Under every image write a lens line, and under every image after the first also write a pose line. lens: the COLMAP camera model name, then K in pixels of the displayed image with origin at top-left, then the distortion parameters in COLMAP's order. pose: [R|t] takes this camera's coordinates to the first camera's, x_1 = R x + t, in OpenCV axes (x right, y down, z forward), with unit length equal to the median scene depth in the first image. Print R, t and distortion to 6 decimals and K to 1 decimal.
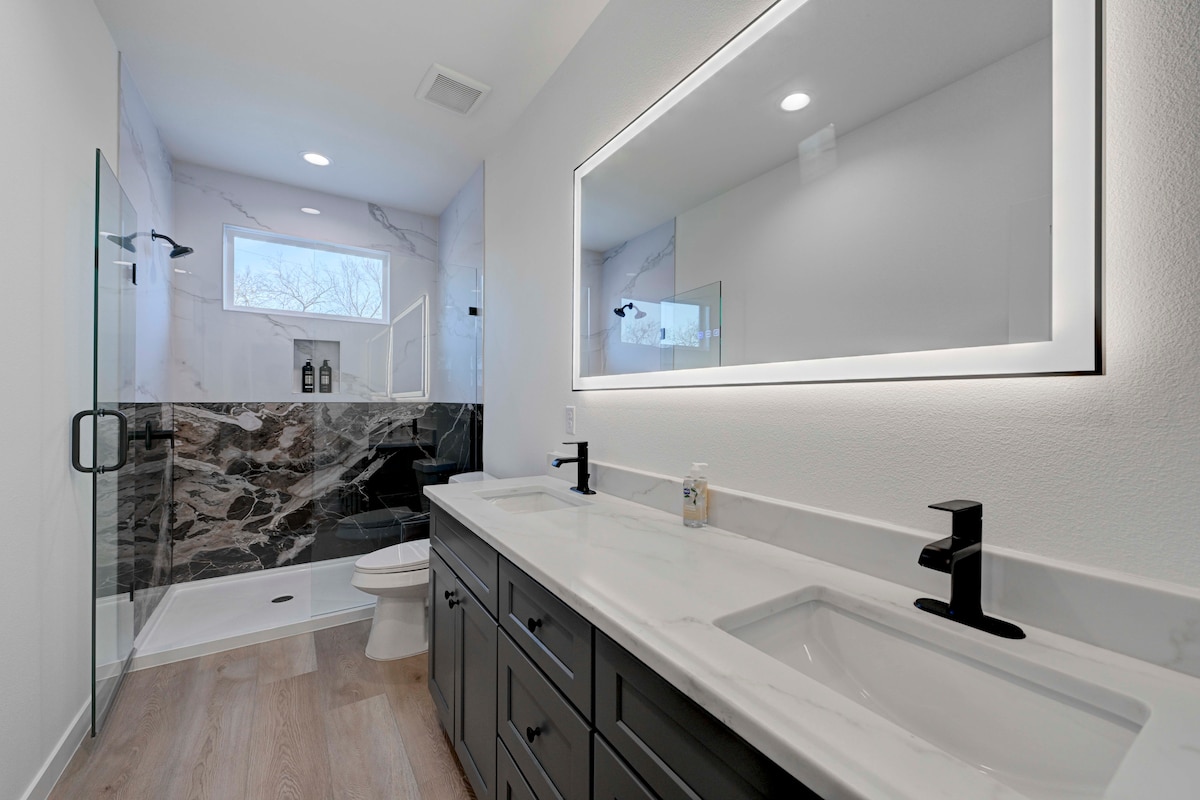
lens RADIAL K [[441.8, 0, 600.0], [0, 441.8, 400.0], [0, 0, 1]] dist [0.000227, -0.000010]
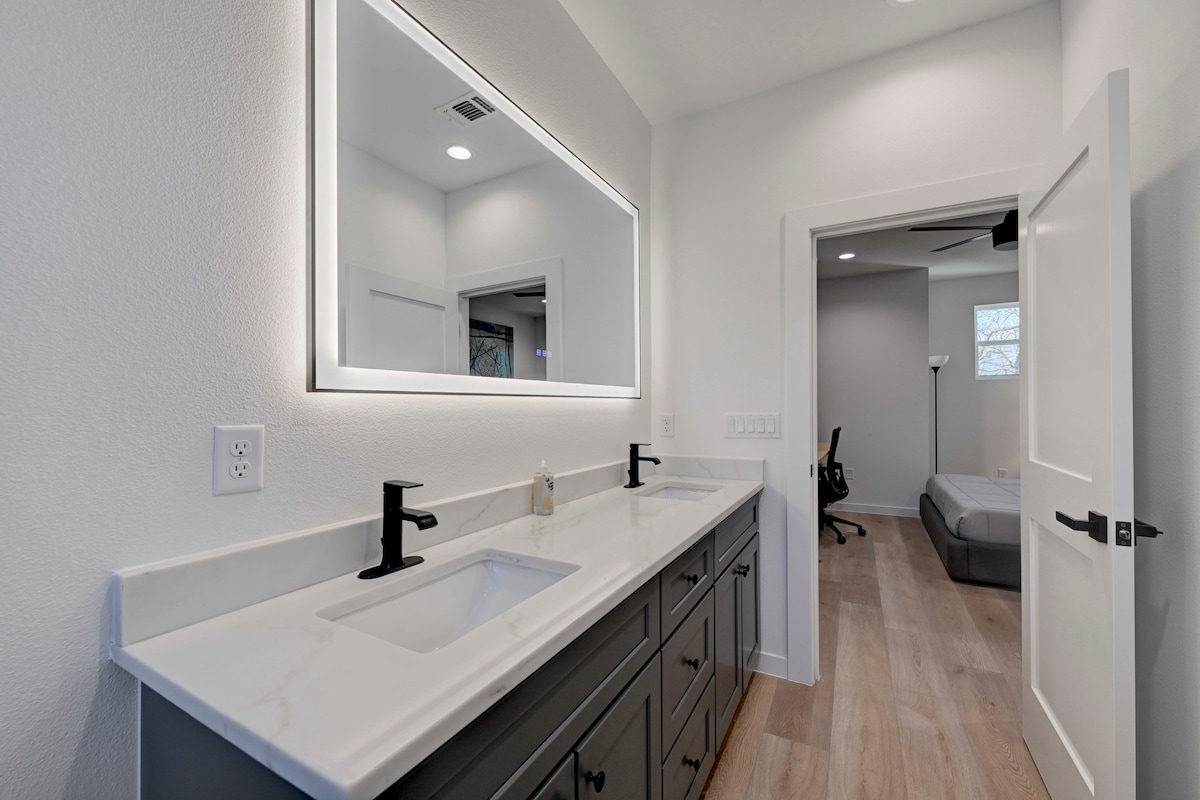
lens RADIAL K [[468.6, 0, 606.1], [0, 468.6, 402.4], [0, 0, 1]] dist [-0.001830, -0.000339]
pose [[-0.440487, -0.004350, 0.897748, -0.920576], [-0.008726, 0.999962, 0.000563, -0.016054], [-0.897716, -0.007586, -0.440508, 1.319127]]
